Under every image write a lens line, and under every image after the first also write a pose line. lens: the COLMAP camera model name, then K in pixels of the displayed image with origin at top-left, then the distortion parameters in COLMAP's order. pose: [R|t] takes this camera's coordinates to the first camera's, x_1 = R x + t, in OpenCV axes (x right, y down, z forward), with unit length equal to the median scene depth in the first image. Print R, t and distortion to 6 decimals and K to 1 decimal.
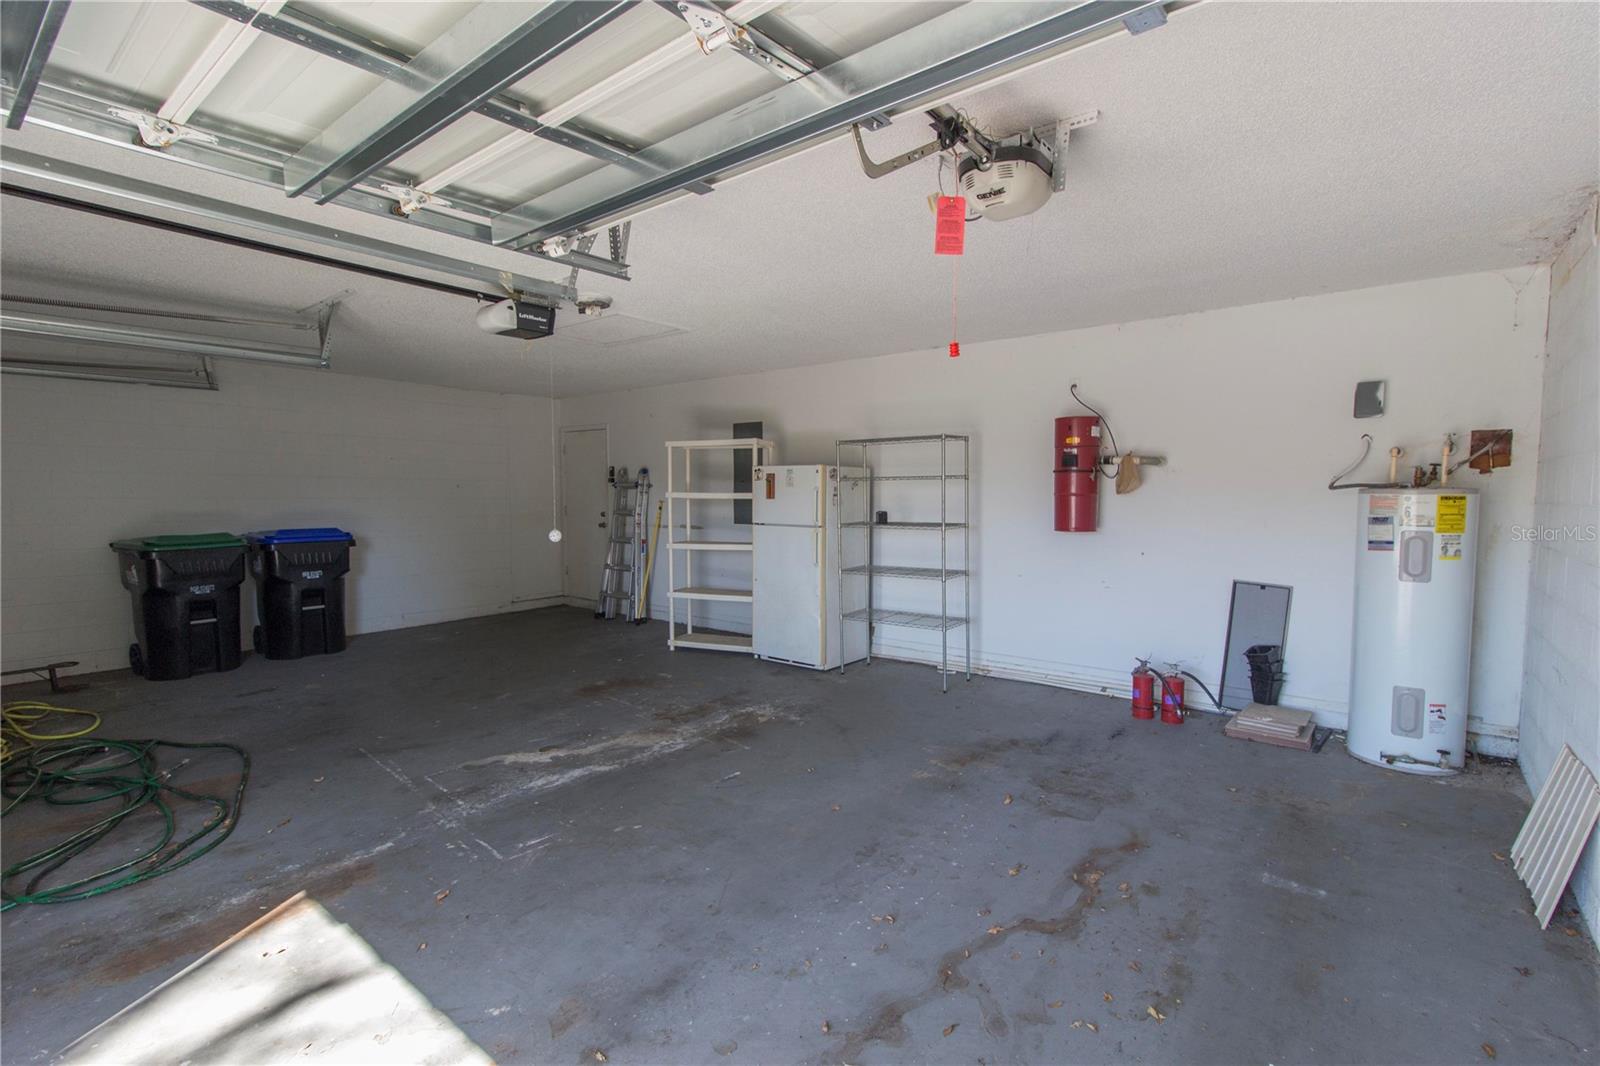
lens RADIAL K [[733.3, 0, 806.6], [0, 733.3, 533.6], [0, 0, 1]] dist [0.001273, 0.000495]
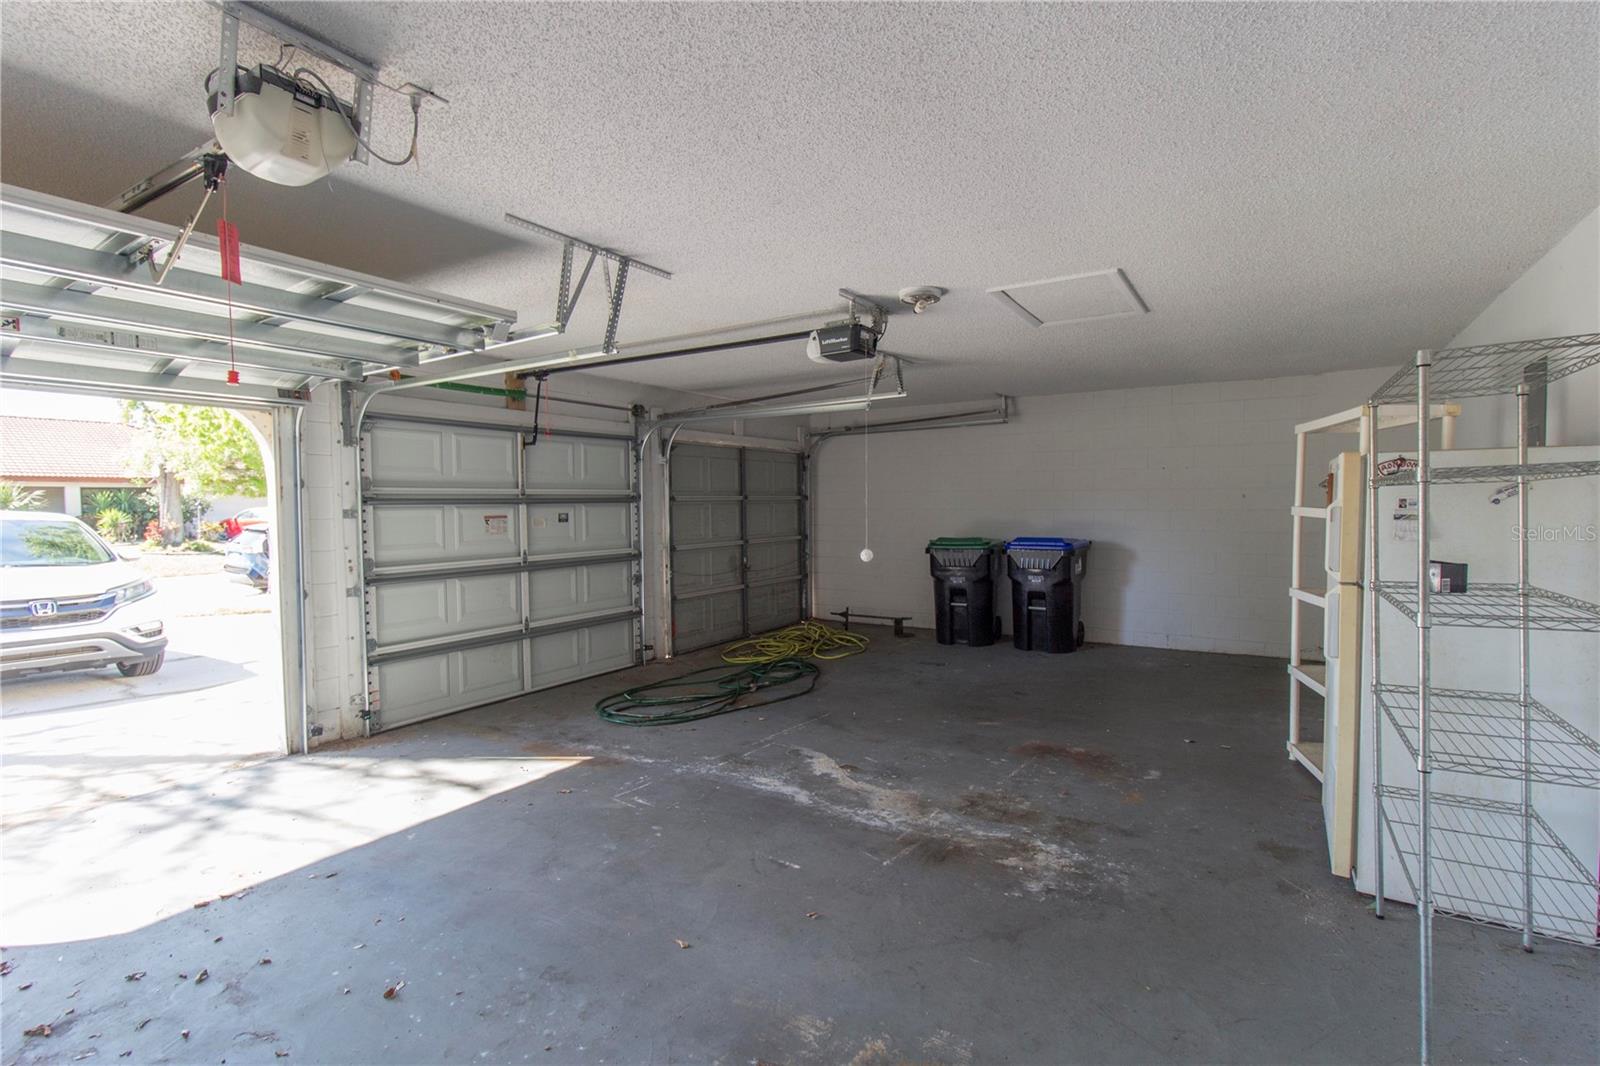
lens RADIAL K [[733.3, 0, 804.9], [0, 733.3, 527.9], [0, 0, 1]] dist [0.001273, 0.000495]
pose [[0.104957, 0.034225, -0.993888, 0.622250], [-0.047571, 0.998436, 0.029358, -0.058334], [0.993338, 0.044199, 0.106421, 0.824013]]
